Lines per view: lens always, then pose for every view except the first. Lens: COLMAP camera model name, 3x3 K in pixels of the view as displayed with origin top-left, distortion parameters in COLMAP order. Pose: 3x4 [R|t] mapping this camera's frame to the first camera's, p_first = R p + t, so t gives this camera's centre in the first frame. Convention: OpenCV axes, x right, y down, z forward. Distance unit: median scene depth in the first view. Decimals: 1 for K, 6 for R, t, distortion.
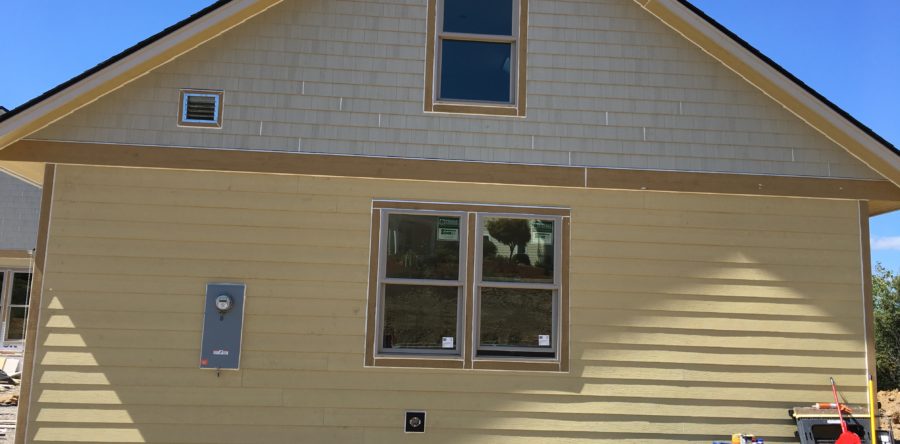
lens RADIAL K [[763.5, 0, 446.2], [0, 763.5, 218.4], [0, 0, 1]] dist [0.036902, -0.006439]
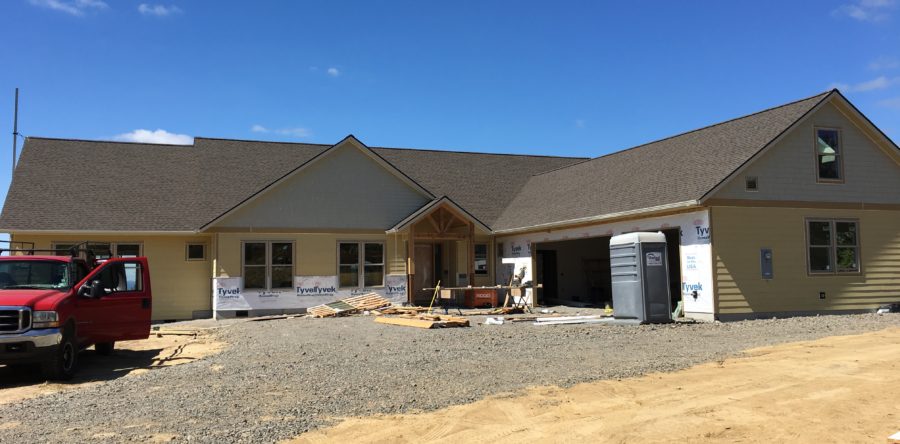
lens RADIAL K [[763.5, 0, 446.2], [0, 763.5, 218.4], [0, 0, 1]] dist [0.036902, -0.006439]
pose [[0.957178, -0.021252, 0.288718, -2.125930], [0.001724, 0.997703, 0.067721, -0.207616], [-0.289494, -0.064324, 0.955016, -1.261689]]
